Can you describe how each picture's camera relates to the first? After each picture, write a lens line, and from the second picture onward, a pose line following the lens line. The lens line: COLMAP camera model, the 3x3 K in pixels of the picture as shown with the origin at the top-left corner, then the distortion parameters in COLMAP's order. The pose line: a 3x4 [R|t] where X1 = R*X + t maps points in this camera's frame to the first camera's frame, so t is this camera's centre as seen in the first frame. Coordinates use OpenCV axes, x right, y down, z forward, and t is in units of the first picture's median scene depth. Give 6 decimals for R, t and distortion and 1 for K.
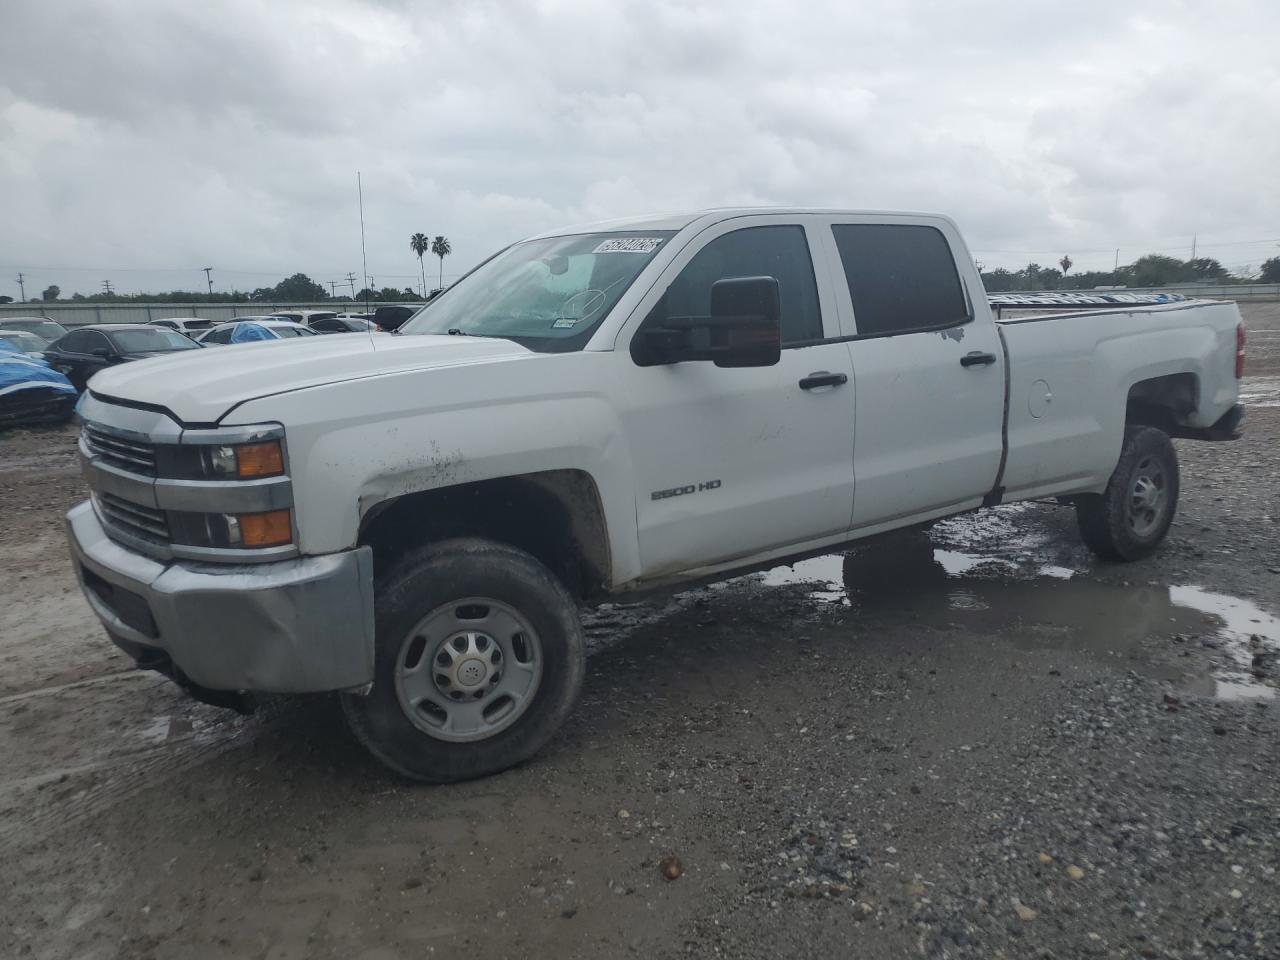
lens RADIAL K [[955.7, 0, 645.0], [0, 955.7, 479.3], [0, 0, 1]] dist [0.021944, -0.003953]
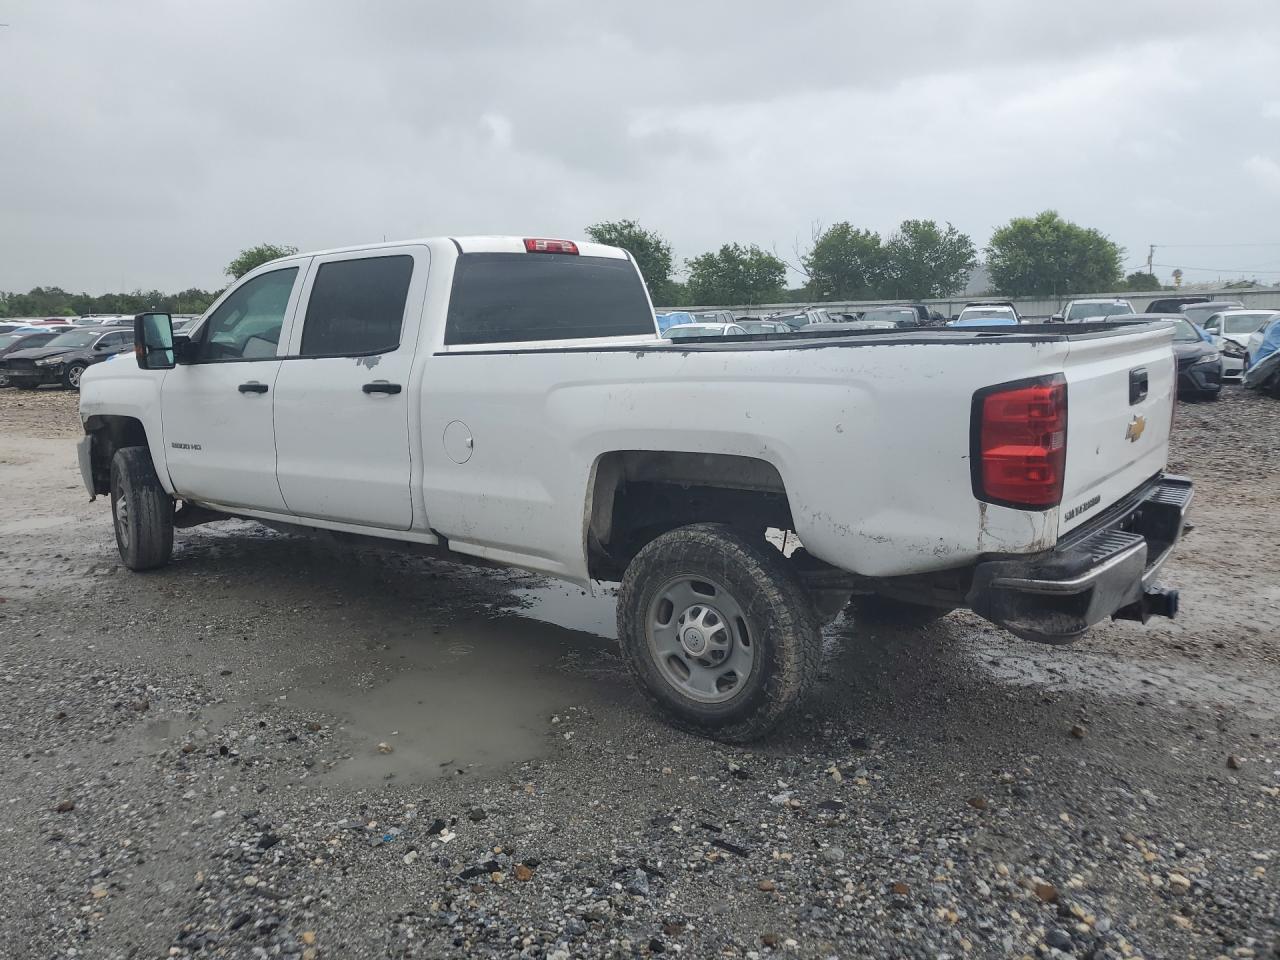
lens RADIAL K [[955.7, 0, 645.0], [0, 955.7, 479.3], [0, 0, 1]] dist [0.021944, -0.003953]
pose [[0.292487, 0.176747, -0.939793, 1.403607], [-0.156500, 0.978368, 0.135296, -0.213808], [0.943377, 0.107505, 0.313820, 0.976442]]
